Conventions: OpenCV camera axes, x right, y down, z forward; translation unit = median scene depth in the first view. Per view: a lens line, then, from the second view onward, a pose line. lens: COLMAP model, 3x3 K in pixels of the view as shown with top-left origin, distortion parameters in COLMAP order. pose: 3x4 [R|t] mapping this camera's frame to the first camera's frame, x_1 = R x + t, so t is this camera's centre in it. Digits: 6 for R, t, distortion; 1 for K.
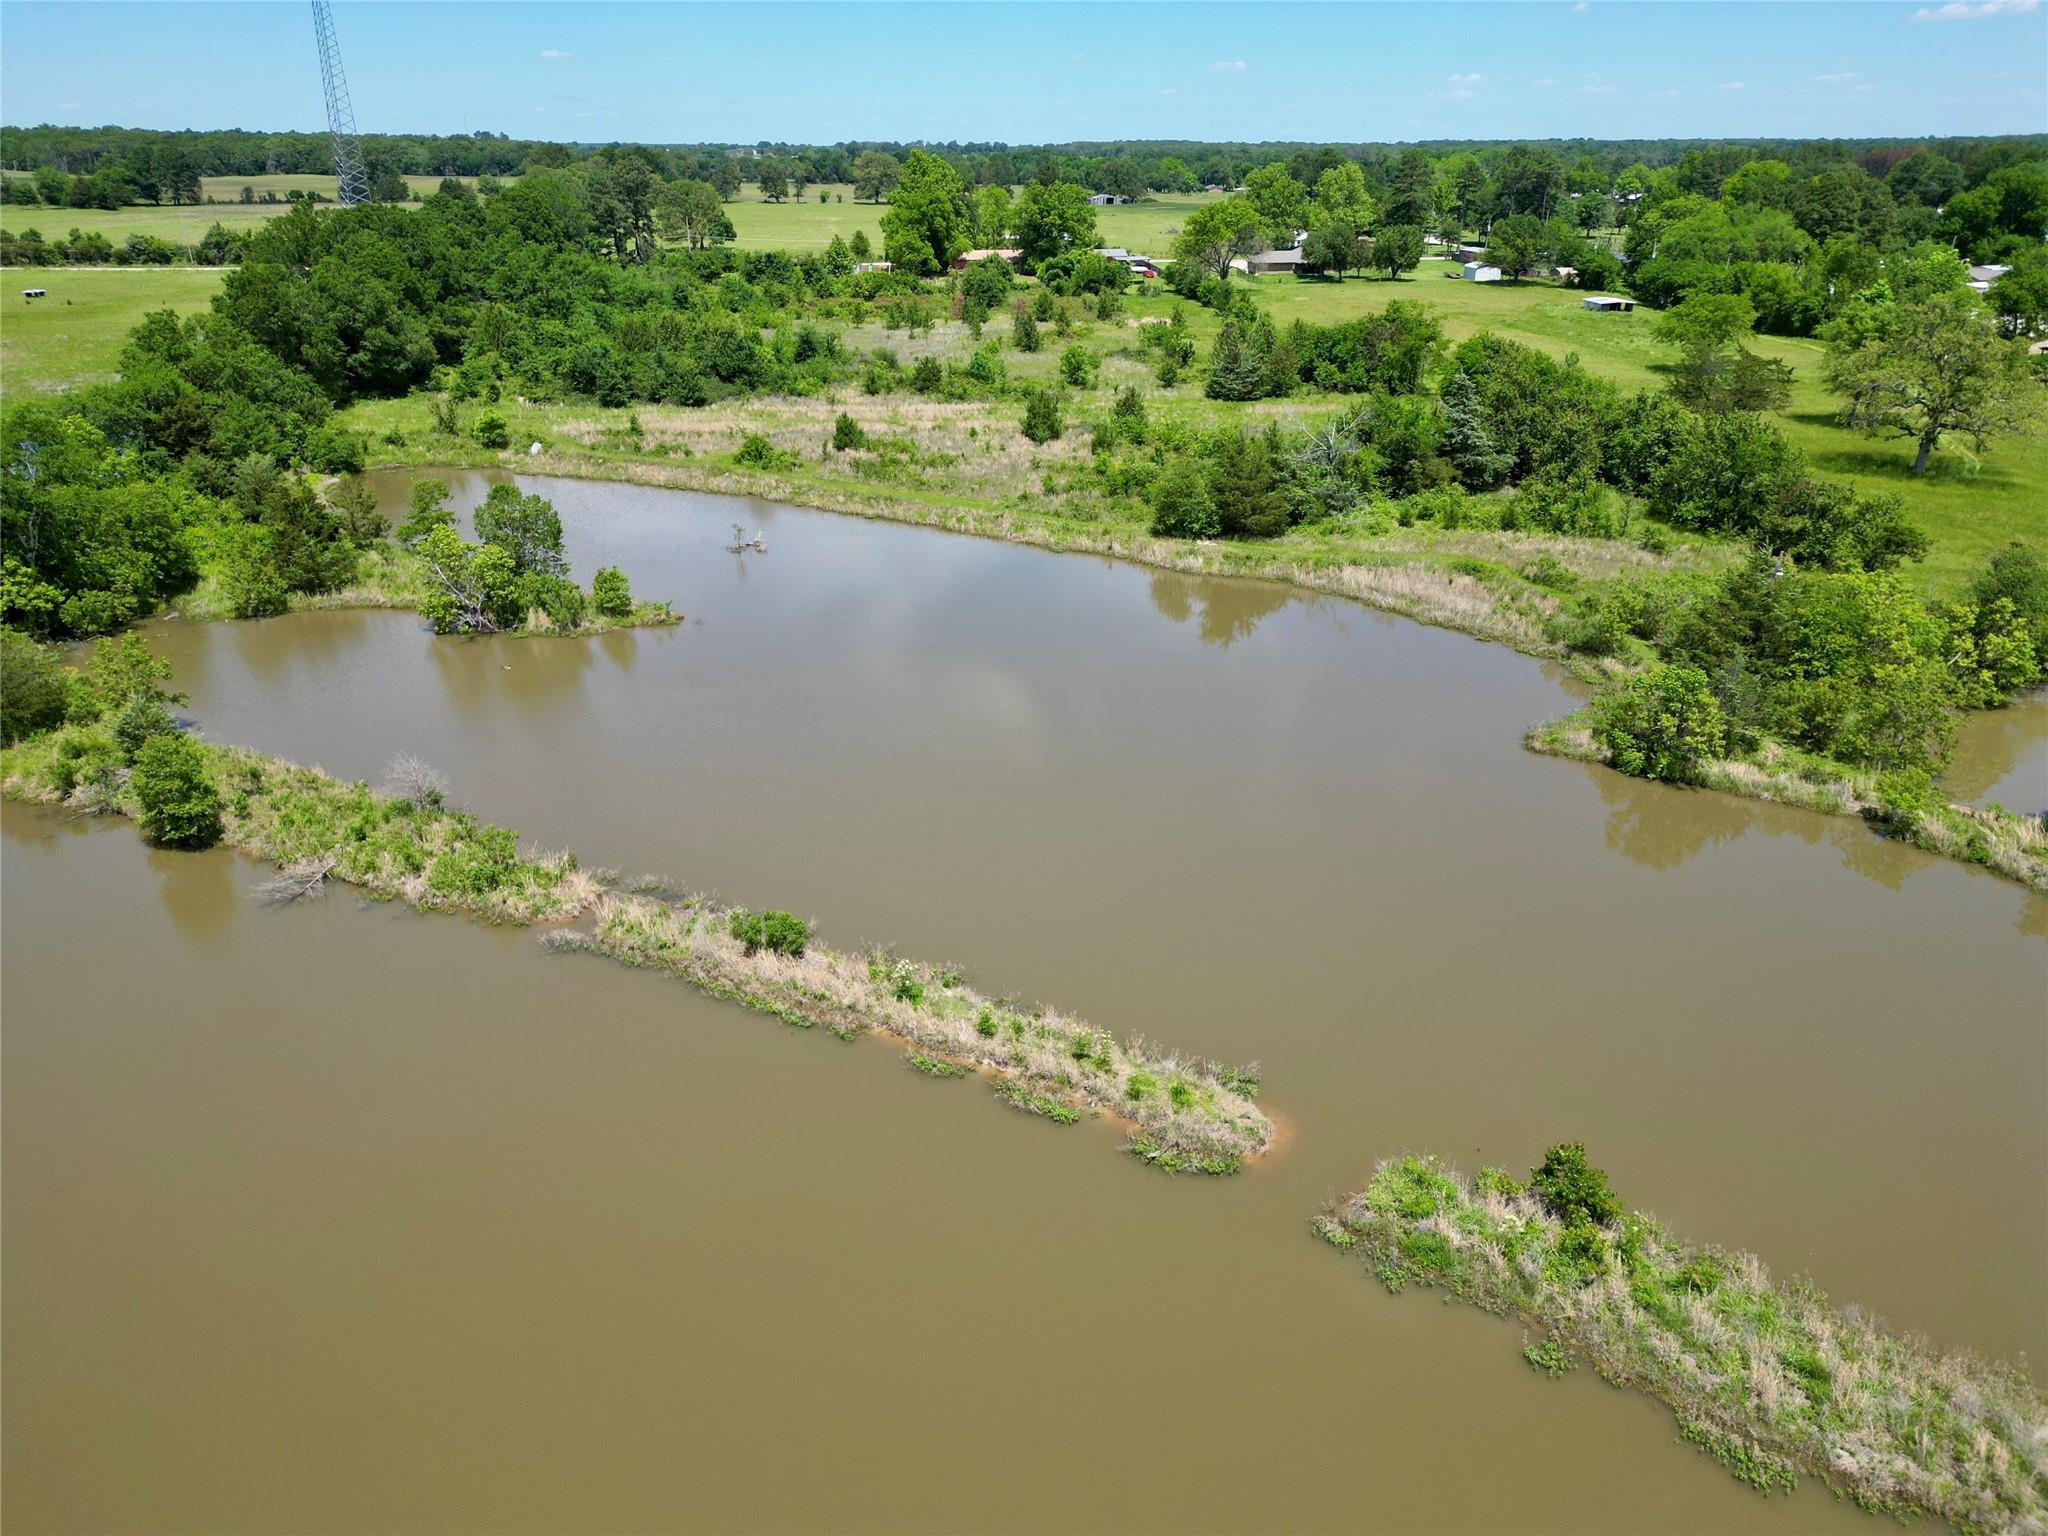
lens RADIAL K [[1426.5, 0, 1024.0], [0, 1426.5, 768.0], [0, 0, 1]] dist [0.058948, -0.047128]
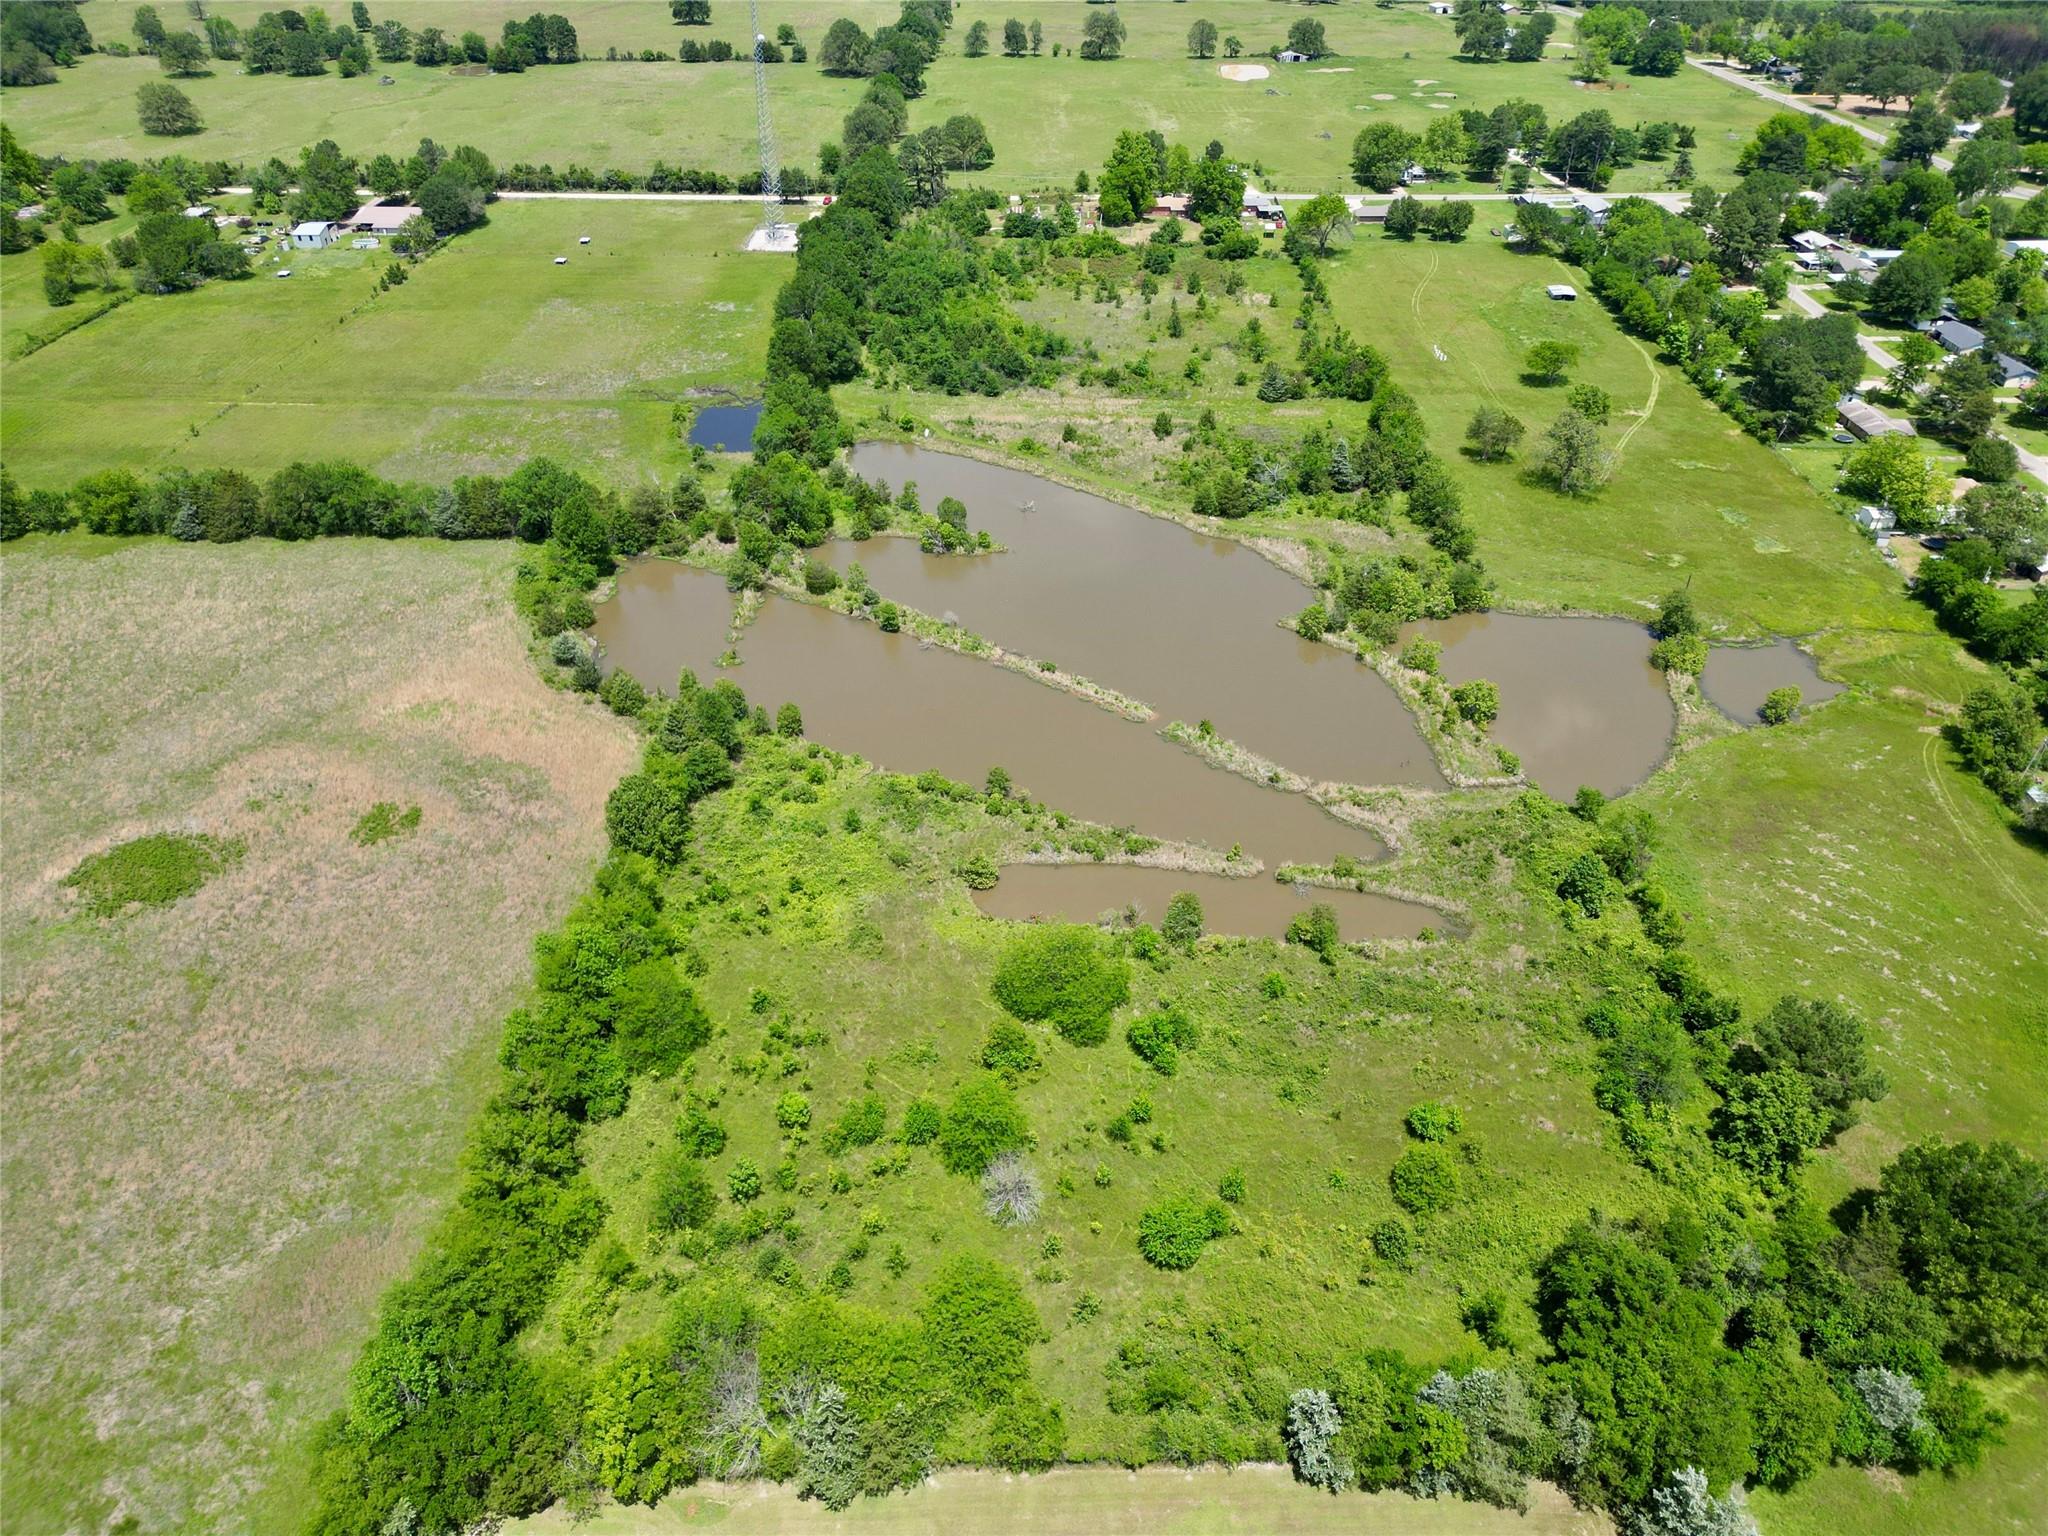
lens RADIAL K [[1426.5, 0, 1024.0], [0, 1426.5, 768.0], [0, 0, 1]] dist [0.058948, -0.047128]
pose [[0.989793, 0.081019, -0.117245, 0.090606], [-0.057821, 0.980229, 0.189229, -0.129167], [0.130258, -0.180518, 0.974908, -1.063466]]
